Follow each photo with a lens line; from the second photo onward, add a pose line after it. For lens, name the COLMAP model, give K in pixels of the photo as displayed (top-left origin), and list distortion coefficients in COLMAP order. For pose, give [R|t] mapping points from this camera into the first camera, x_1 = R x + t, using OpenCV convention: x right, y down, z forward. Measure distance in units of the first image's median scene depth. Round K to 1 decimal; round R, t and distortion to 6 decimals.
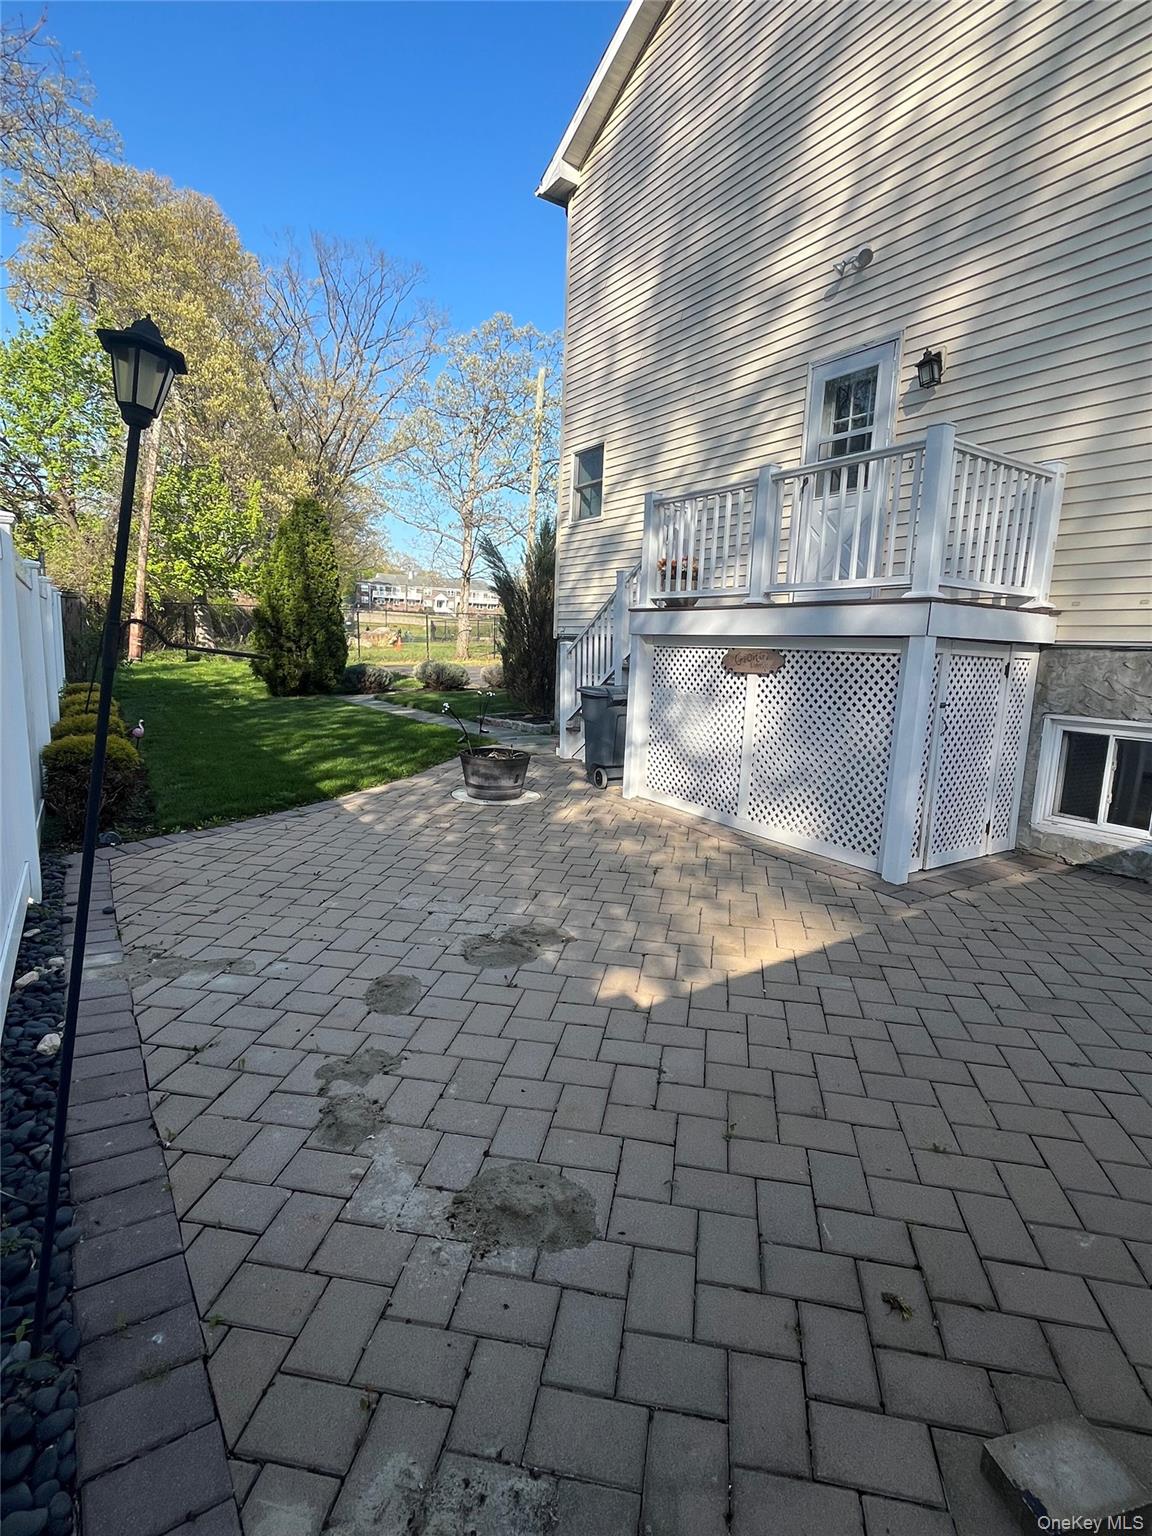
lens RADIAL K [[742.9, 0, 576.0], [0, 742.9, 768.0], [0, 0, 1]] dist [-0.002395, -0.001040]
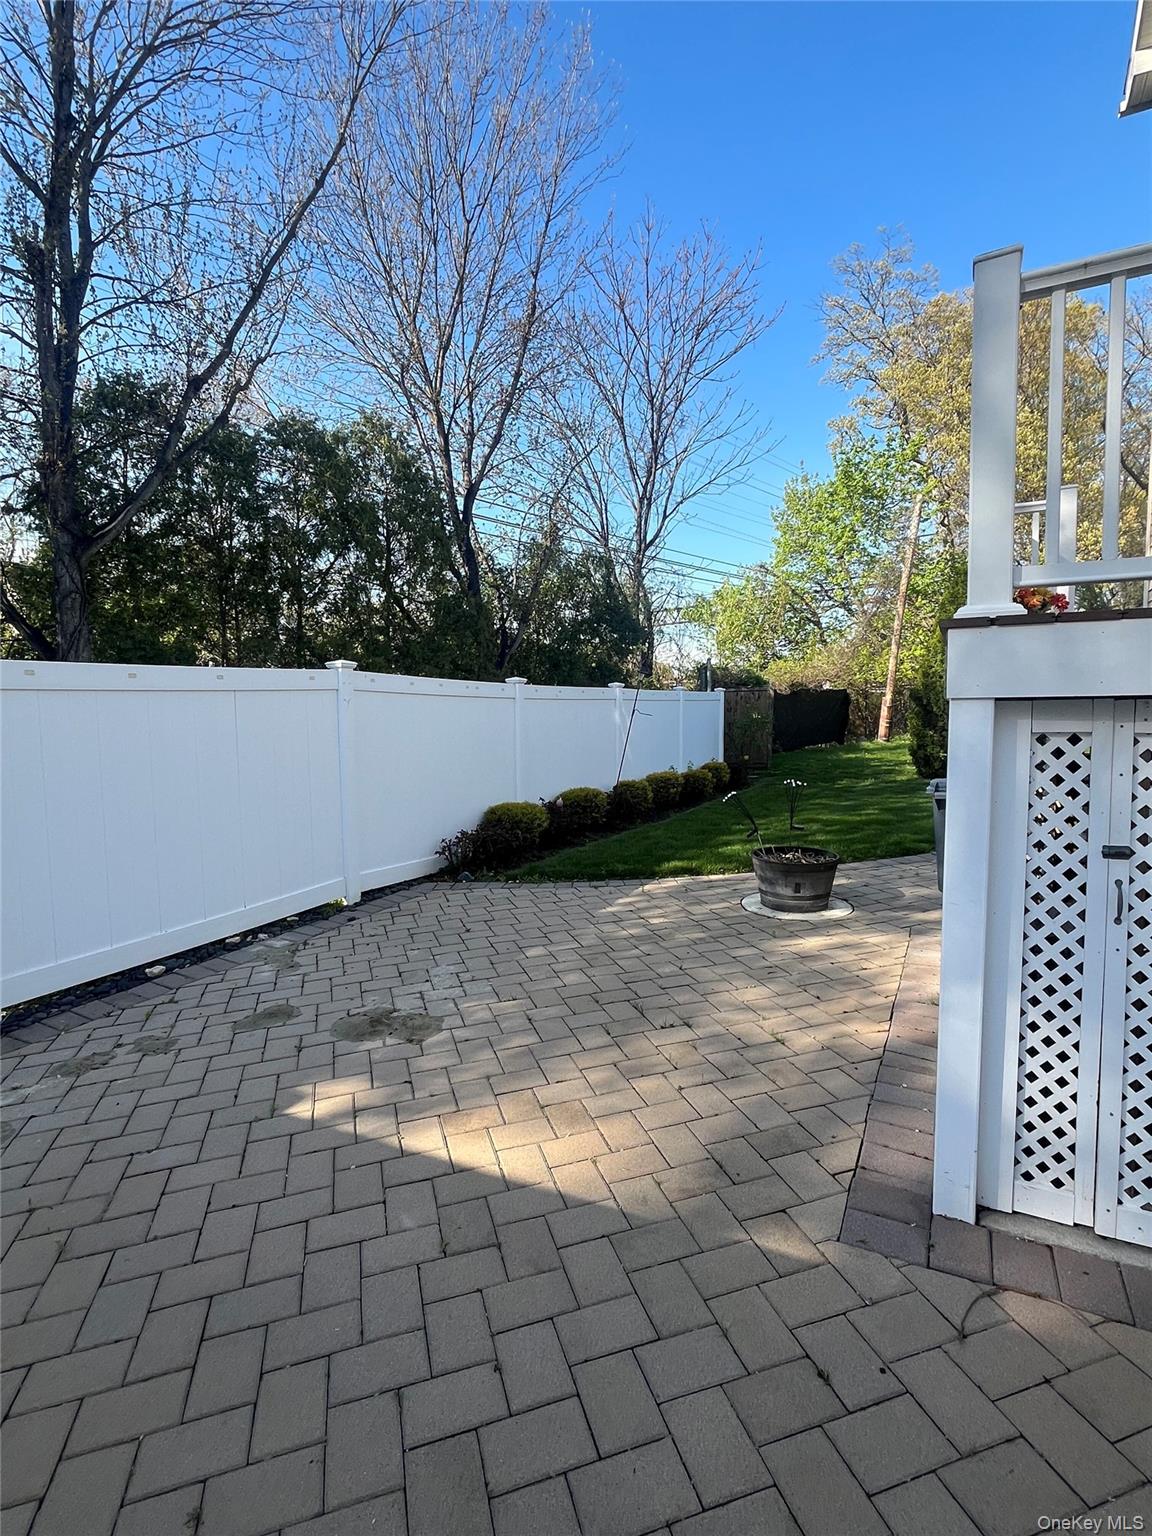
lens RADIAL K [[742.9, 0, 576.0], [0, 742.9, 768.0], [0, 0, 1]] dist [-0.002395, -0.001040]
pose [[0.492406, 0.022426, -0.870077, 0.895992], [-0.111964, 0.992994, -0.037770, -0.103104], [0.863134, 0.116015, 0.491467, 0.651454]]
